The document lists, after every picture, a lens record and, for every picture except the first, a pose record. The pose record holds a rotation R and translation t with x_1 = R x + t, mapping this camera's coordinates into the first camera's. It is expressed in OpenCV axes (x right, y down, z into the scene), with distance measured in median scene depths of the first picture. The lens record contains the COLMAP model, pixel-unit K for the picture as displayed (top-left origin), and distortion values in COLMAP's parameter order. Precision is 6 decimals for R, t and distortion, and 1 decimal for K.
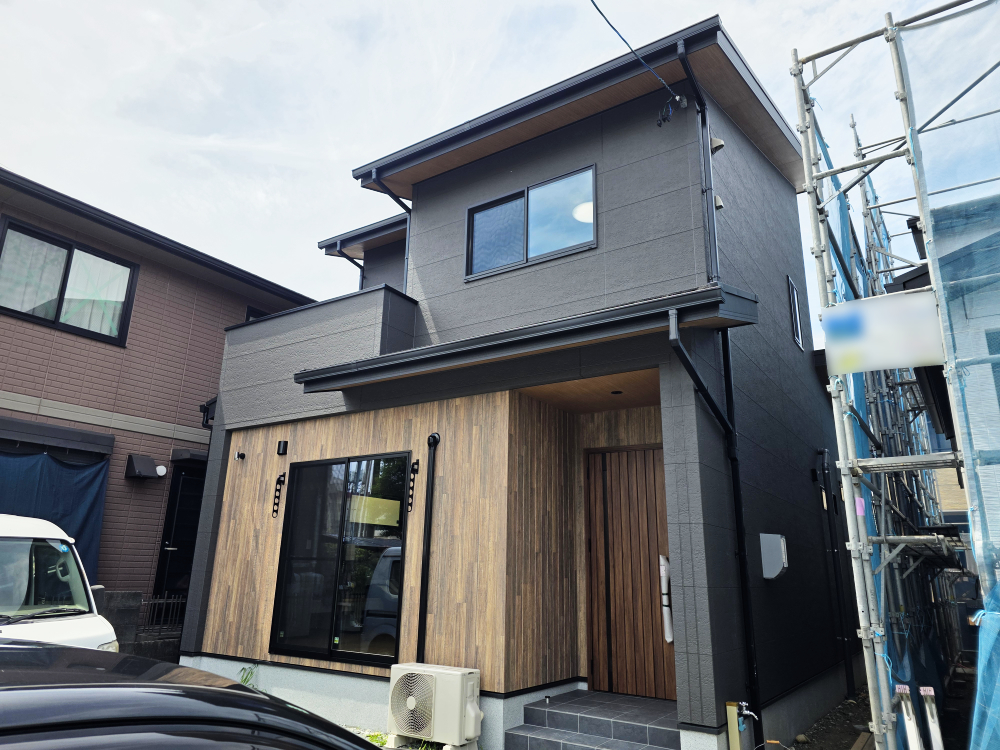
lens RADIAL K [[669.2, 0, 500.1], [0, 669.2, 383.2], [0, 0, 1]] dist [0.019139, 0.001347]
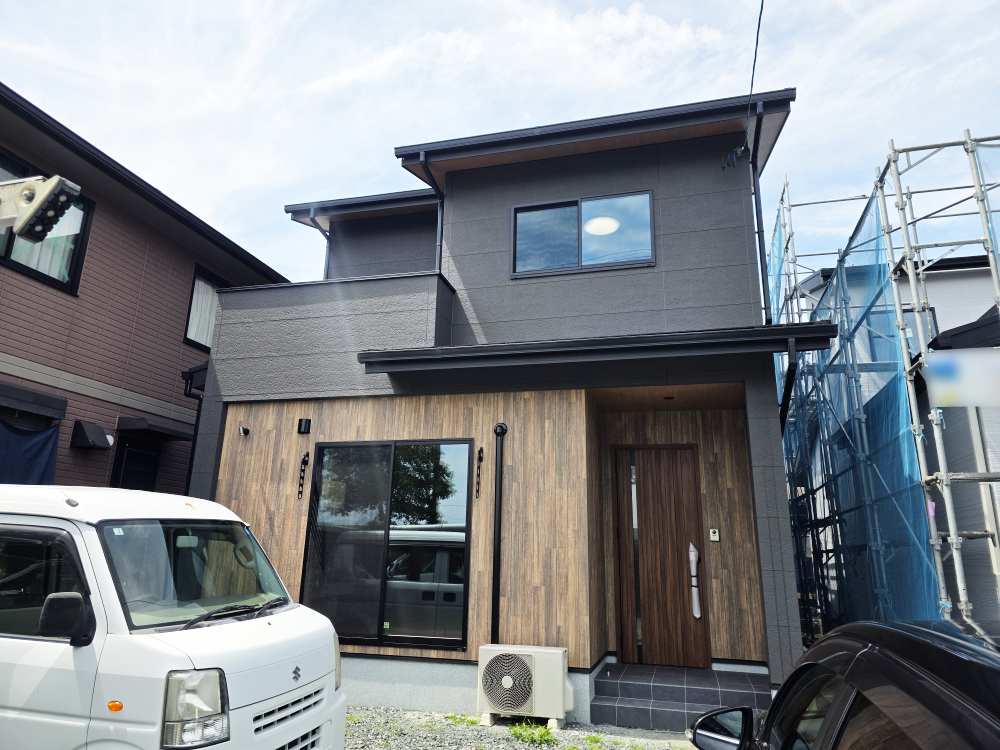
lens RADIAL K [[665.9, 0, 500.0], [0, 665.9, 375.0], [0, 0, 1]] dist [0.022782, -0.003672]
pose [[0.949049, 0.082928, 0.304022, -0.407450], [-0.086992, 0.996209, -0.000177, 0.000101], [-0.302884, -0.026280, 0.952665, 0.018722]]
